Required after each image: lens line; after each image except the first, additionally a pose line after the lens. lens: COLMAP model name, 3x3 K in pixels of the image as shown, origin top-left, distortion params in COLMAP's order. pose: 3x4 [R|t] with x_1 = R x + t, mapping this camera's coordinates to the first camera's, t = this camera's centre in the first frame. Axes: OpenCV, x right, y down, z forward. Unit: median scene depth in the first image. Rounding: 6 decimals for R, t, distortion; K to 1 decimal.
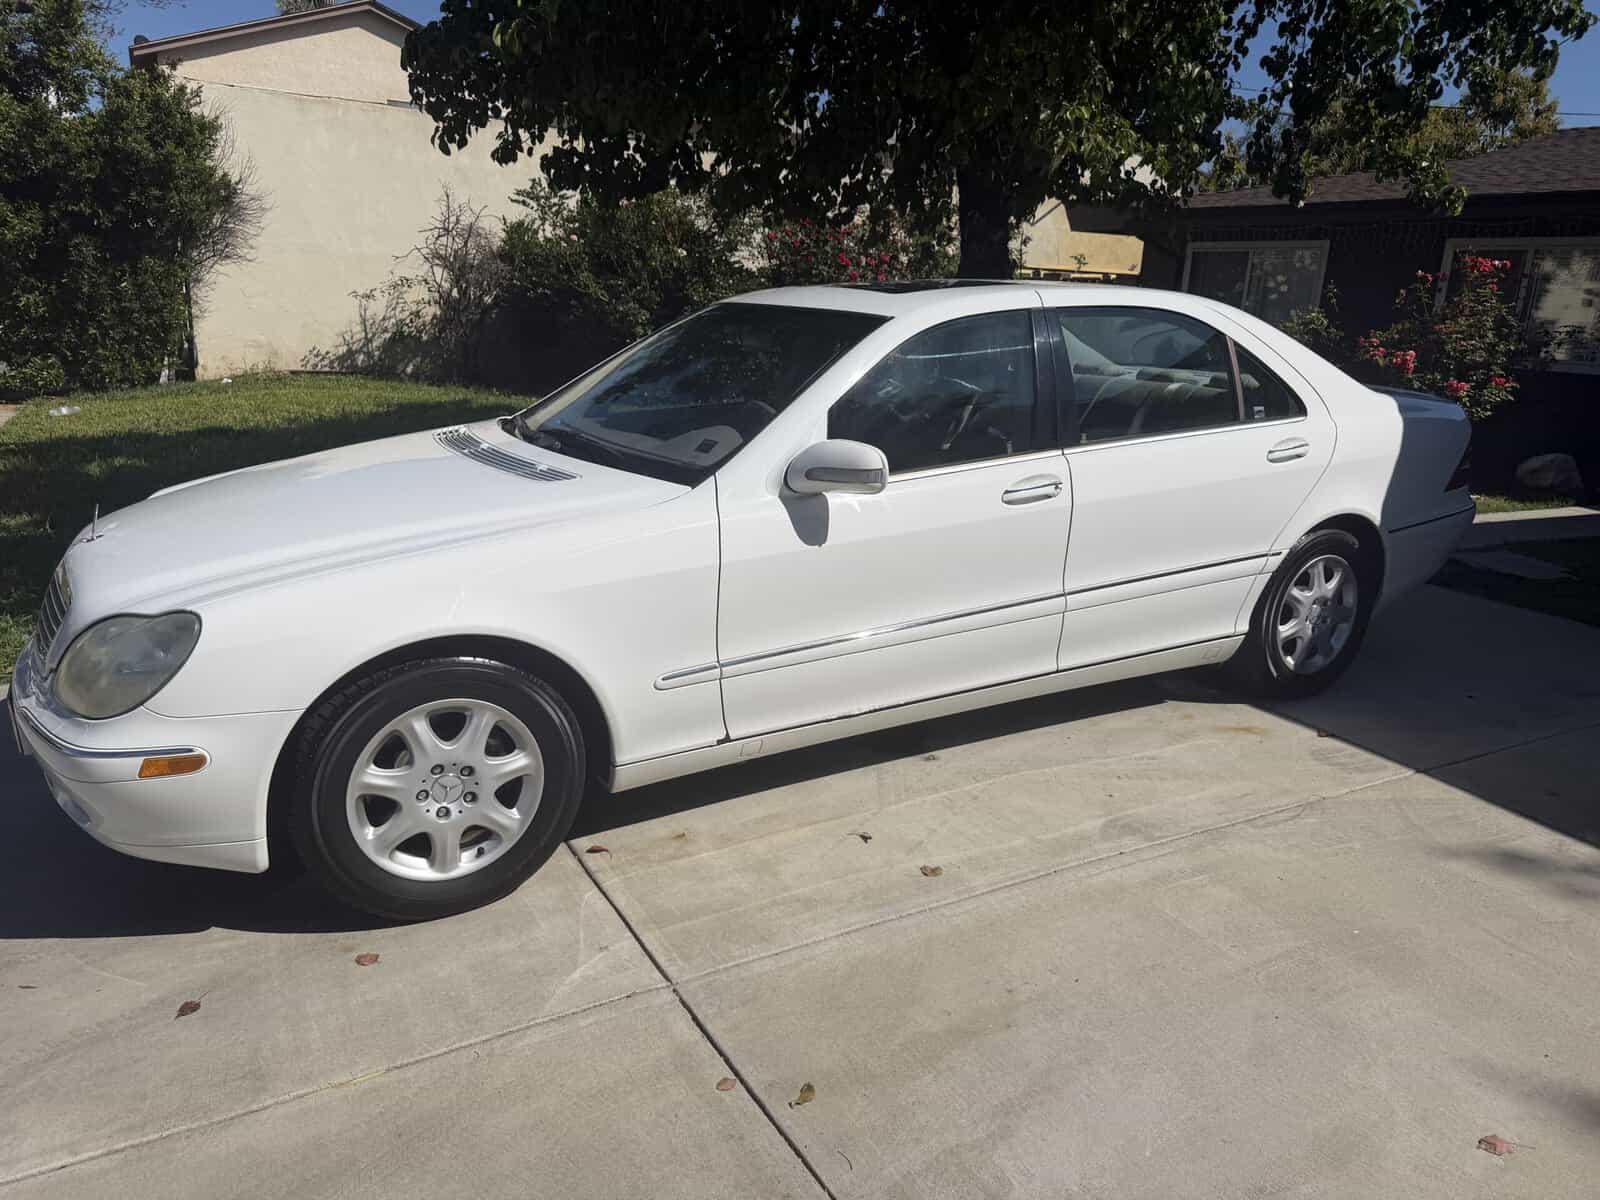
lens RADIAL K [[1139.1, 0, 804.3], [0, 1139.1, 625.5], [0, 0, 1]] dist [0.010578, -0.013644]
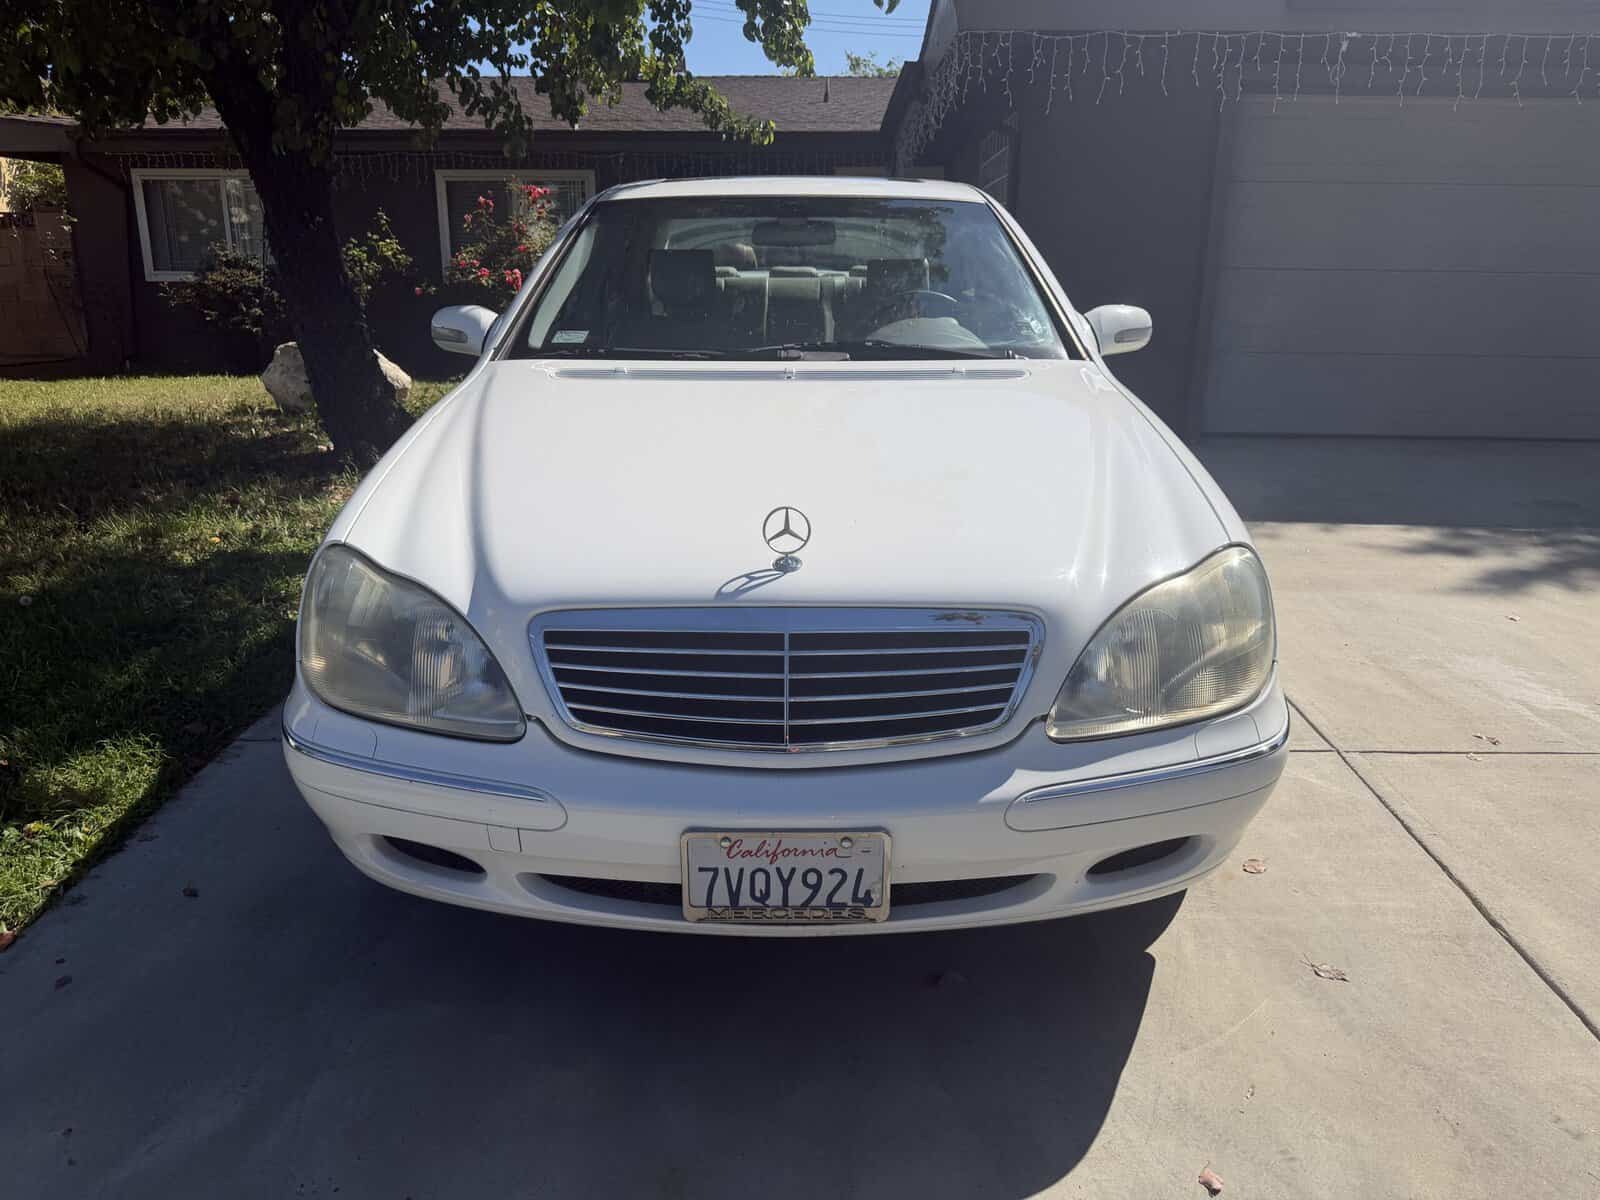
lens RADIAL K [[1139.1, 0, 797.4], [0, 1139.1, 590.6], [0, 0, 1]] dist [0.010578, -0.013644]
pose [[0.512616, -0.278625, 0.812153, -1.185464], [0.263582, 0.951278, 0.159986, -0.166533], [-0.817159, 0.132058, 0.561081, 0.687748]]
